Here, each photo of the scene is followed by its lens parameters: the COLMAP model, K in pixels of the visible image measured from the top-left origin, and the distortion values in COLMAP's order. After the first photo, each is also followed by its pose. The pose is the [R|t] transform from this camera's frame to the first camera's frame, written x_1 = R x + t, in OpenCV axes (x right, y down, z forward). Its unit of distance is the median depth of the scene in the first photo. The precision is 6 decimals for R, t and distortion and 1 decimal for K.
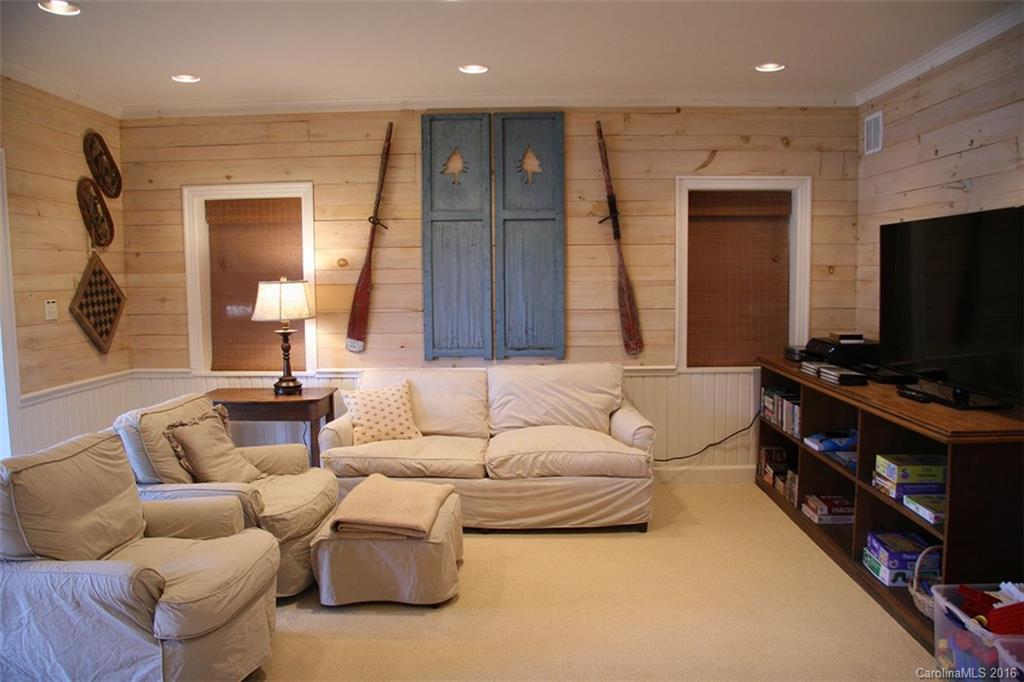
lens RADIAL K [[778.3, 0, 498.3], [0, 778.3, 346.7], [0, 0, 1]] dist [-0.172276, 0.129402]
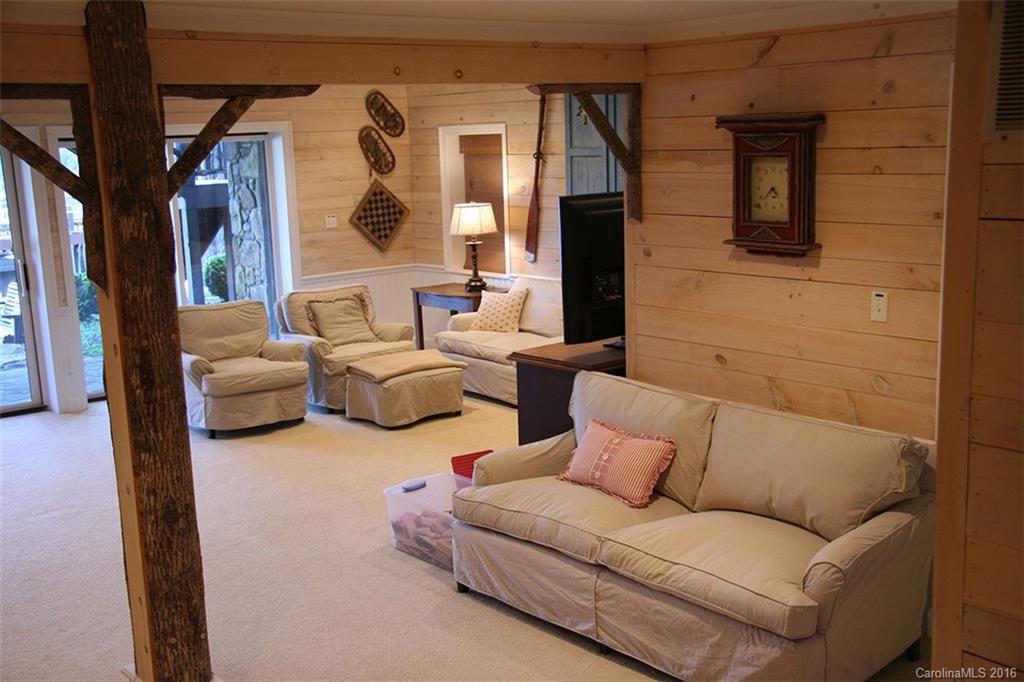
lens RADIAL K [[1129.2, 0, 512.0], [0, 1129.2, 341.0], [0, 0, 1]] dist [-0.010193, -0.002806]
pose [[0.680774, 0.119107, -0.722745, 1.181076], [-0.042024, 0.991417, 0.123800, -0.095779], [0.731287, -0.053907, 0.679936, -0.269043]]
